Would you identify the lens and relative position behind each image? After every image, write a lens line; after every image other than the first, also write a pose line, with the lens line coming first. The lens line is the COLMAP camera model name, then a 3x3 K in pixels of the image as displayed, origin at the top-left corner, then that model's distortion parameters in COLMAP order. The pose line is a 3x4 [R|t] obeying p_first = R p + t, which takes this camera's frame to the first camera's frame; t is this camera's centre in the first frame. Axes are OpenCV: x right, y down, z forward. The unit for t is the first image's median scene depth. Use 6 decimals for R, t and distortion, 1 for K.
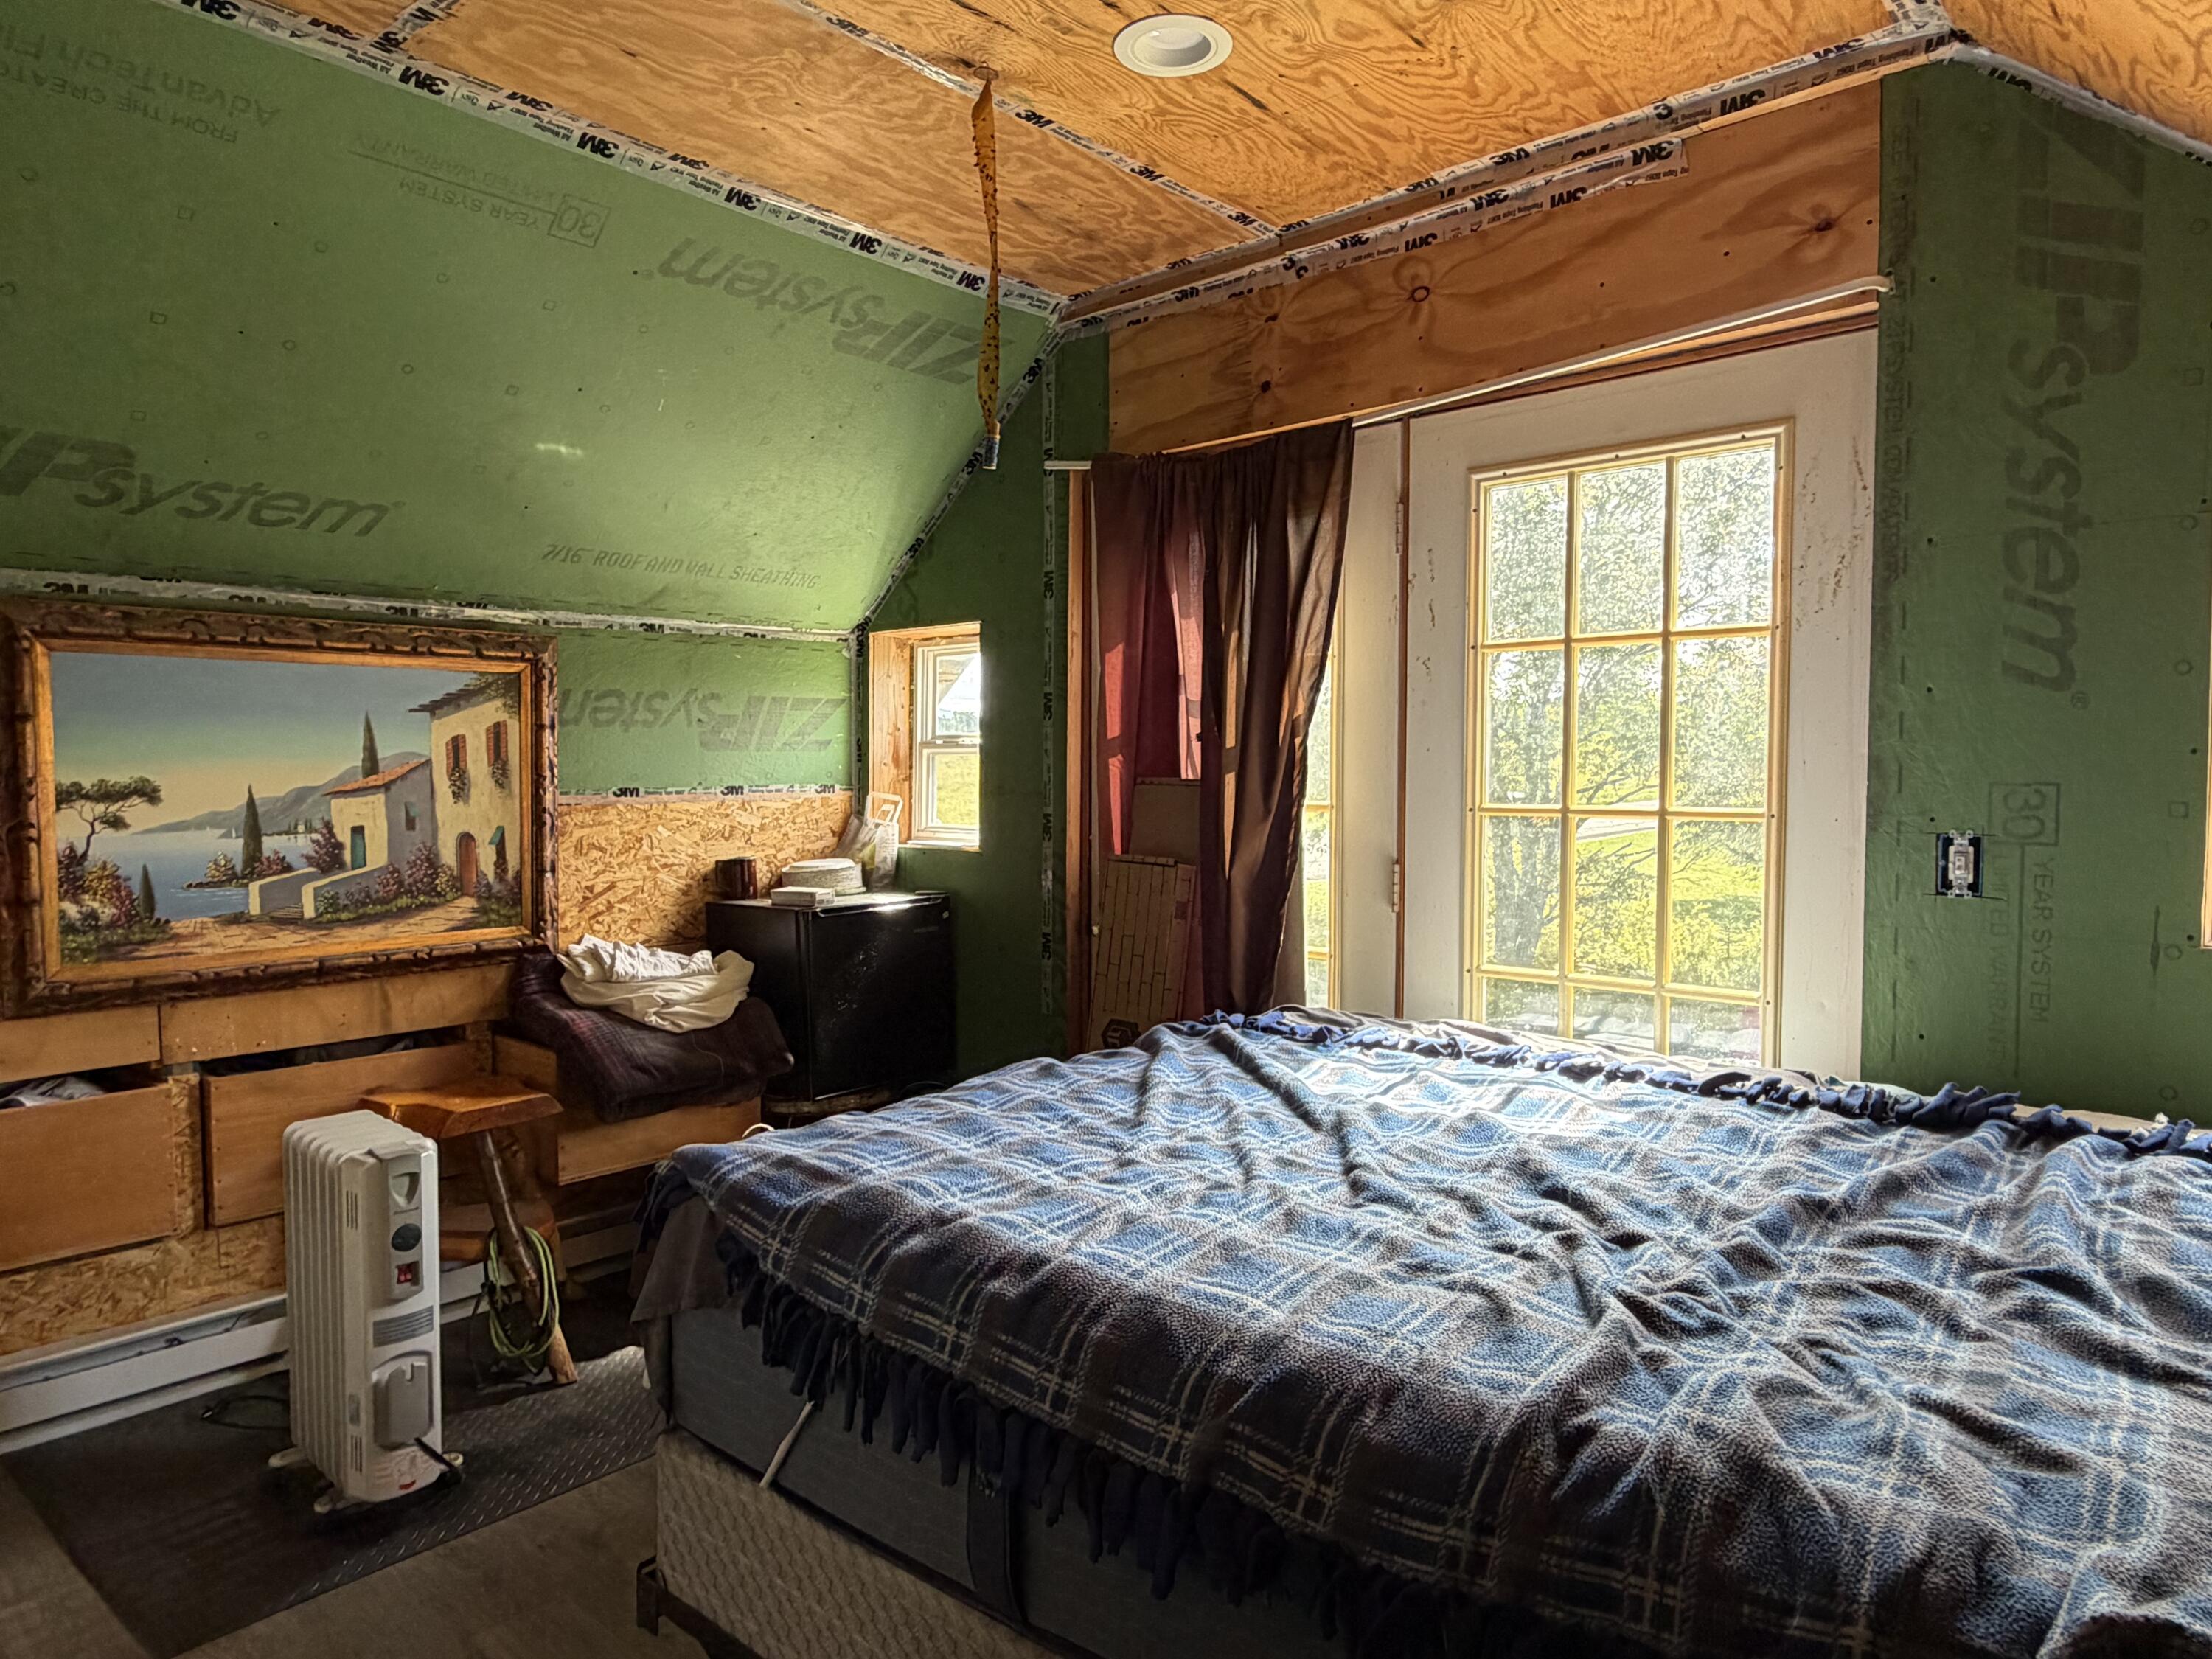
lens RADIAL K [[1377.4, 0, 1090.5], [0, 1377.4, 840.9], [0, 0, 1]] dist [0.000806, -0.000392]
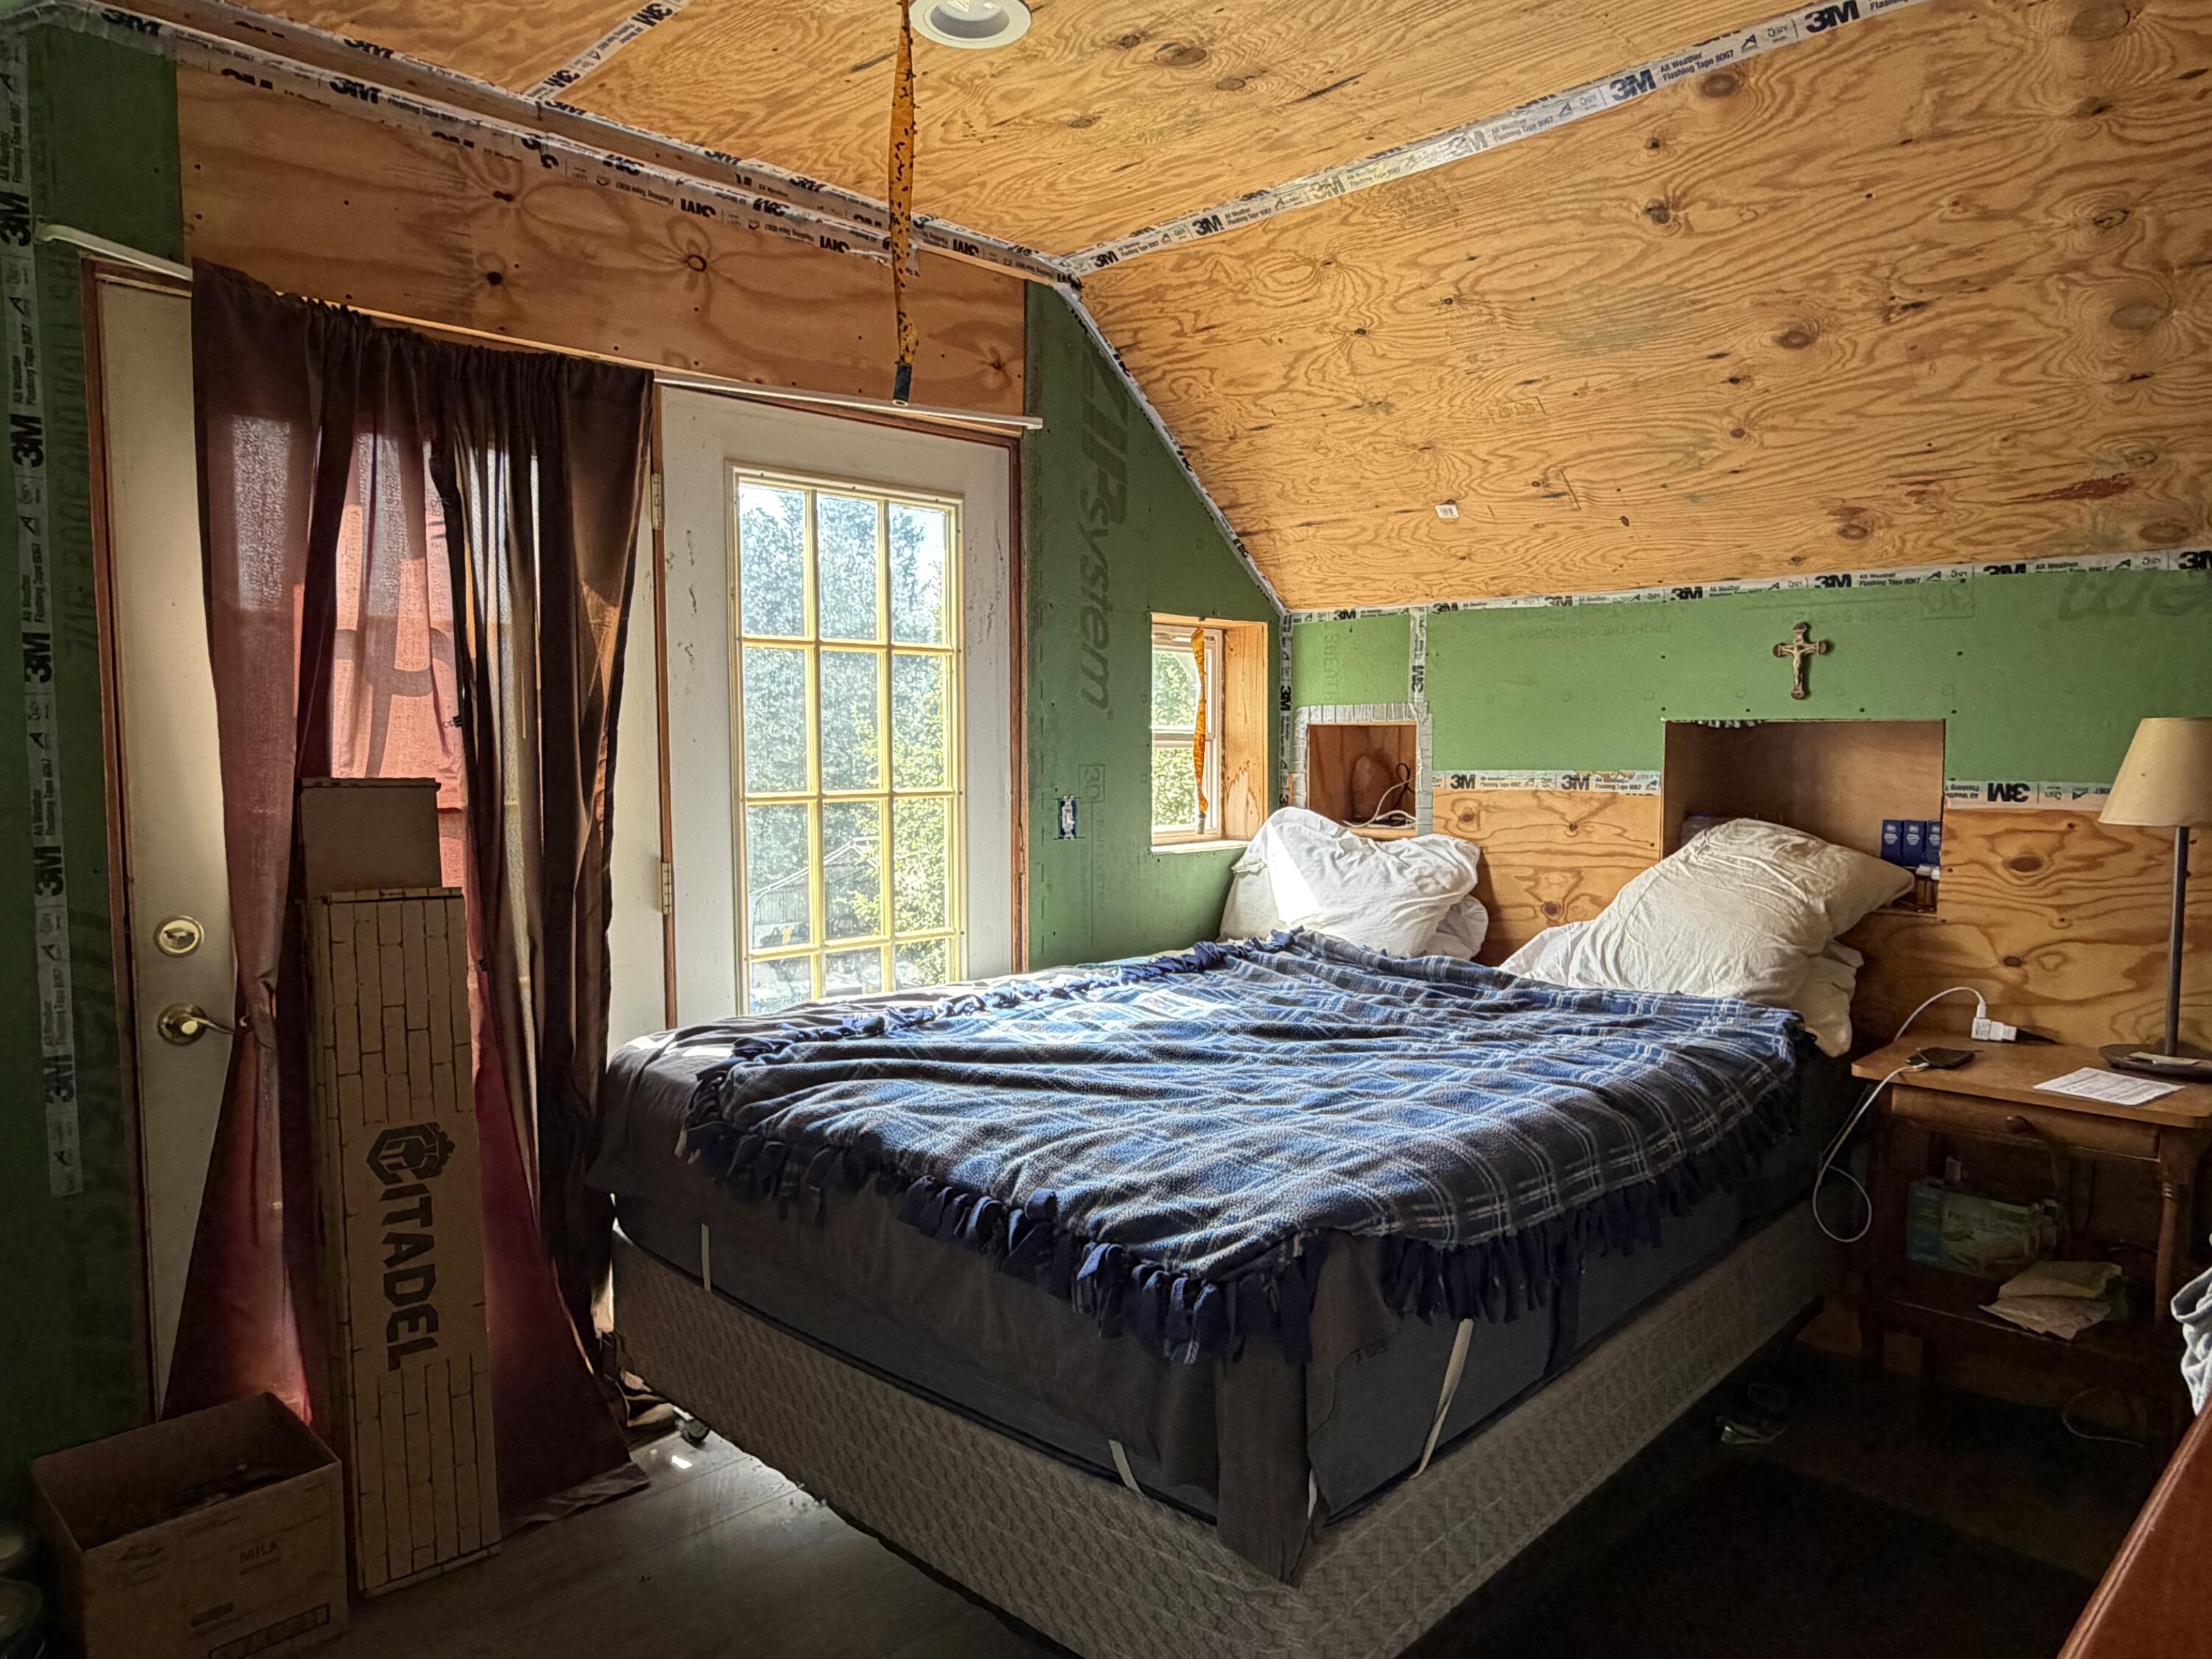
lens RADIAL K [[1458.7, 0, 1098.9], [0, 1458.7, 836.2], [0, 0, 1]] dist [-0.005934, 0.005017]
pose [[0.045536, -0.069391, 0.996550, -0.924613], [0.050199, 0.996483, 0.067092, -0.065227], [-0.997701, 0.046971, 0.048859, 0.818536]]
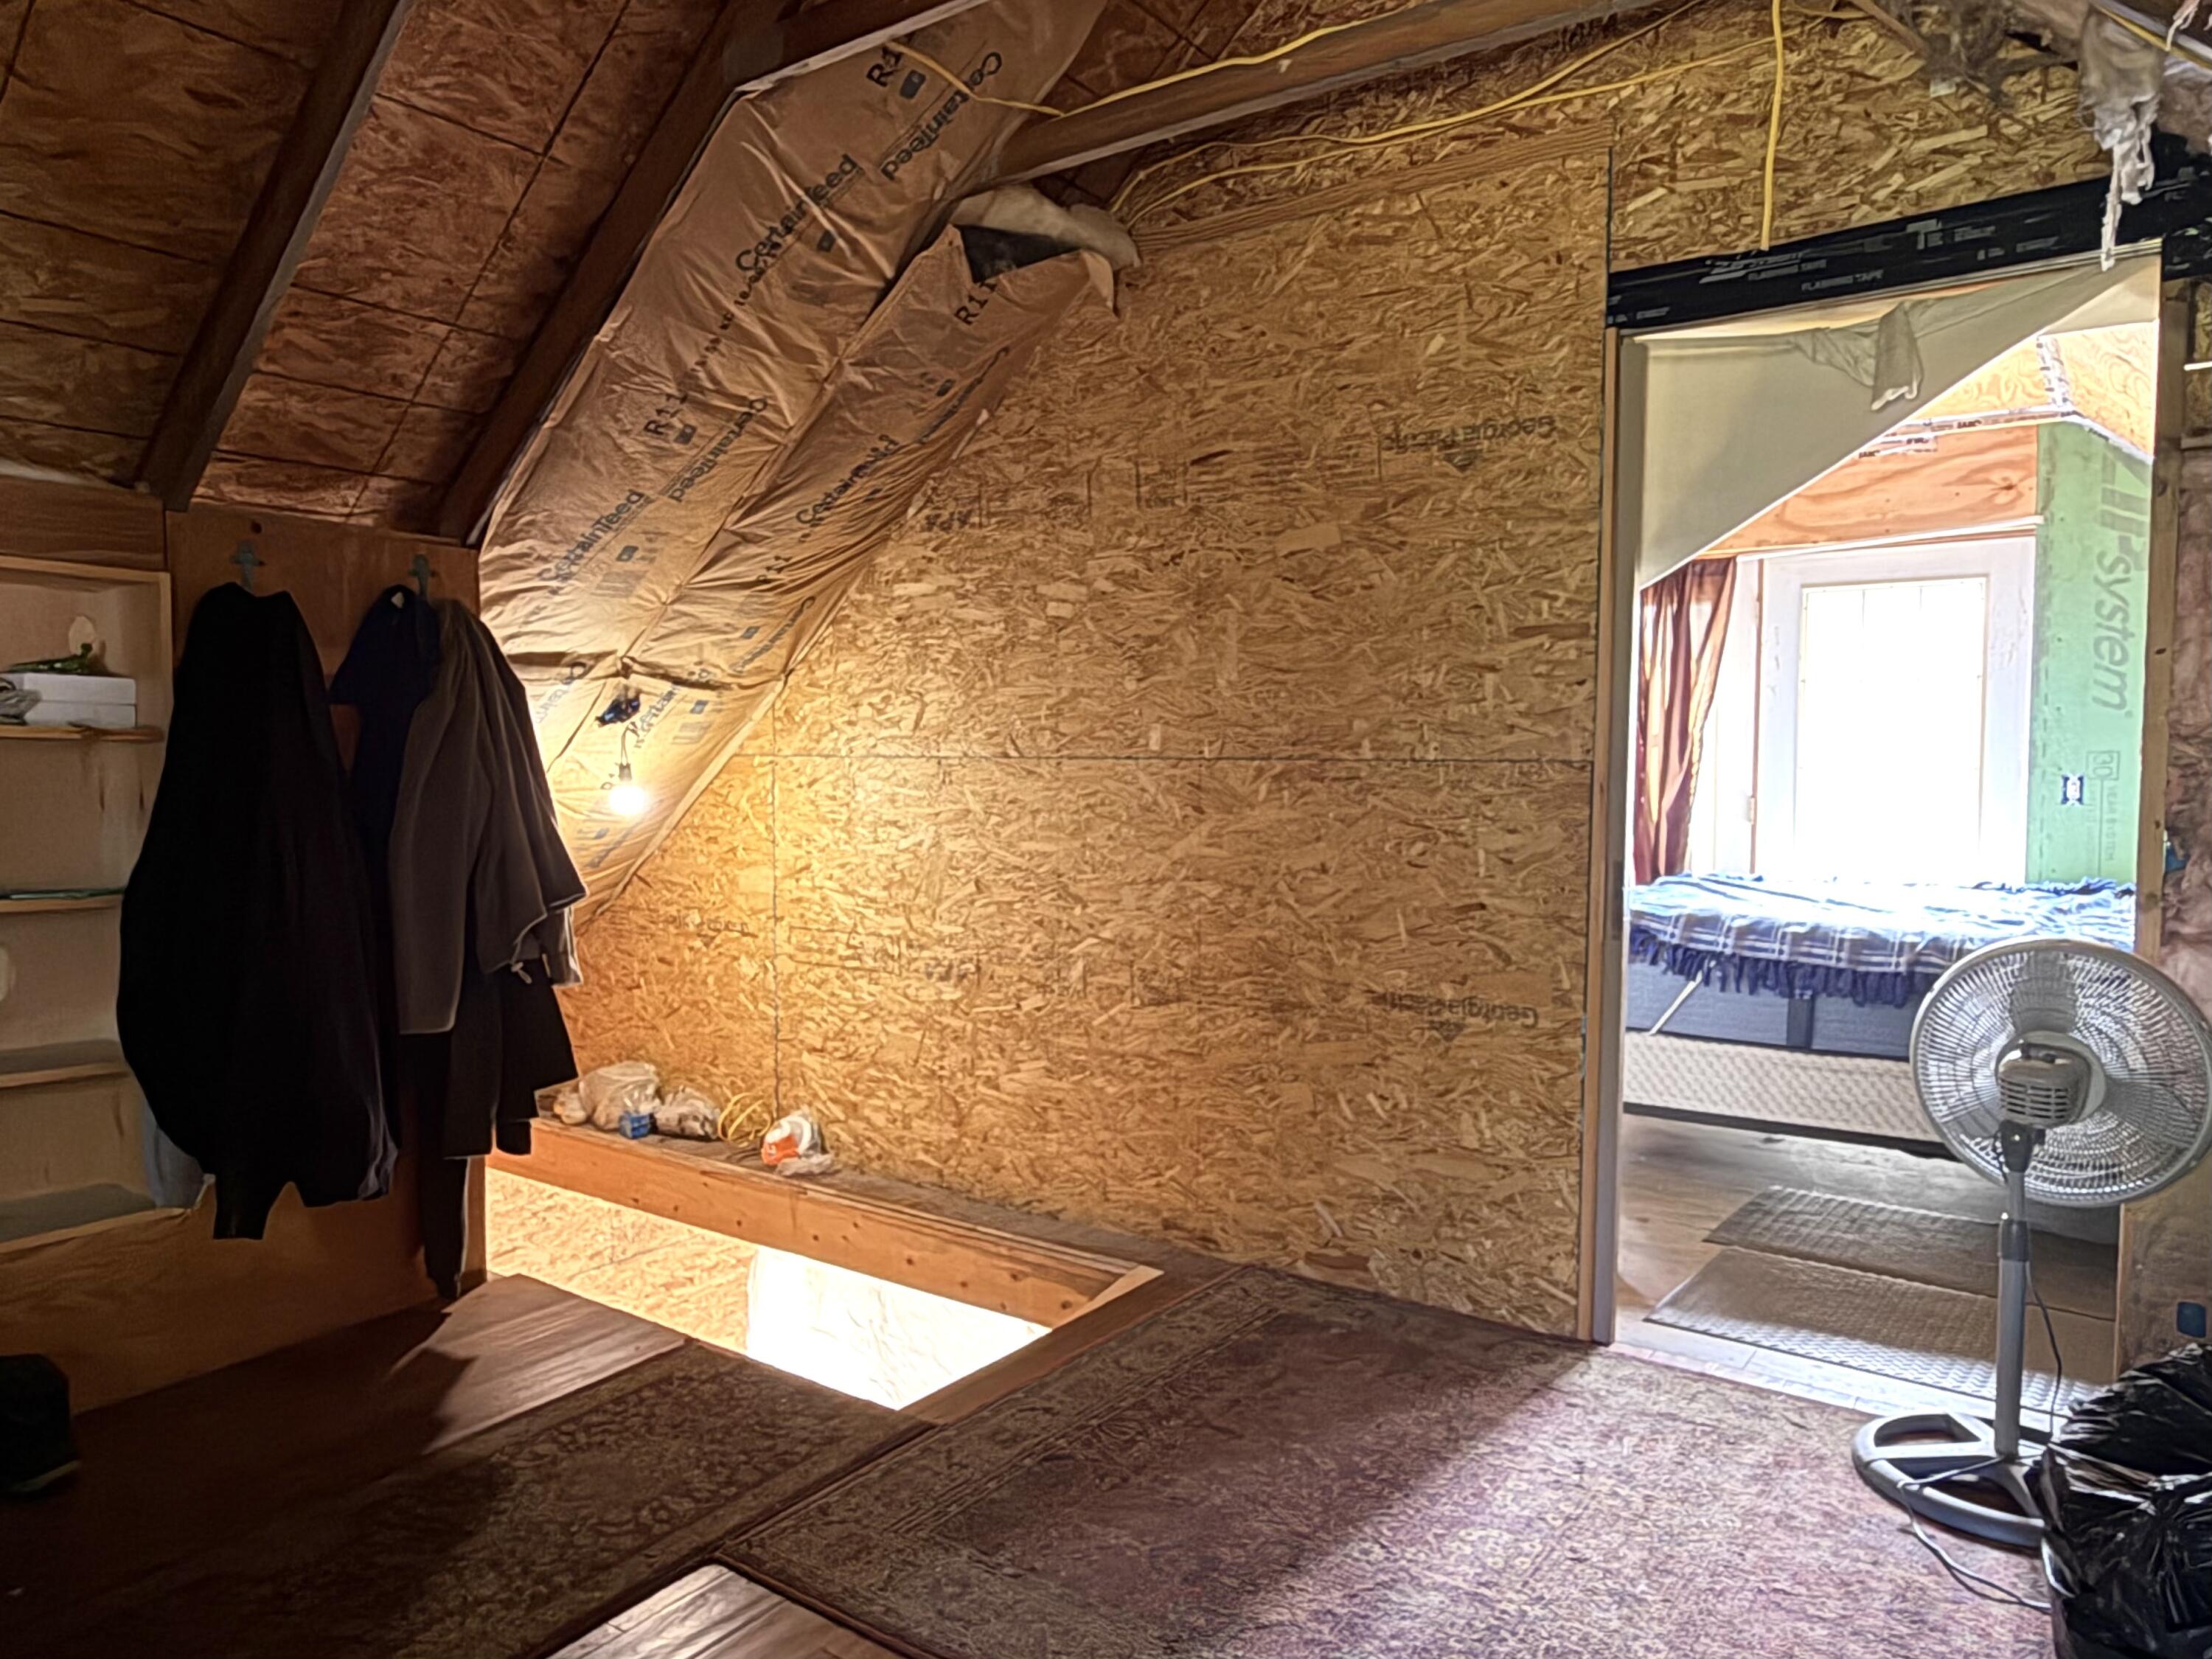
lens RADIAL K [[1458.7, 0, 1110.7], [0, 1458.7, 840.5], [0, 0, 1]] dist [-0.005934, 0.005017]
pose [[0.993157, 0.003470, 0.116732, -1.050931], [-0.002934, 0.999984, -0.004760, 0.104250], [-0.116747, 0.004385, 0.993152, -1.012588]]
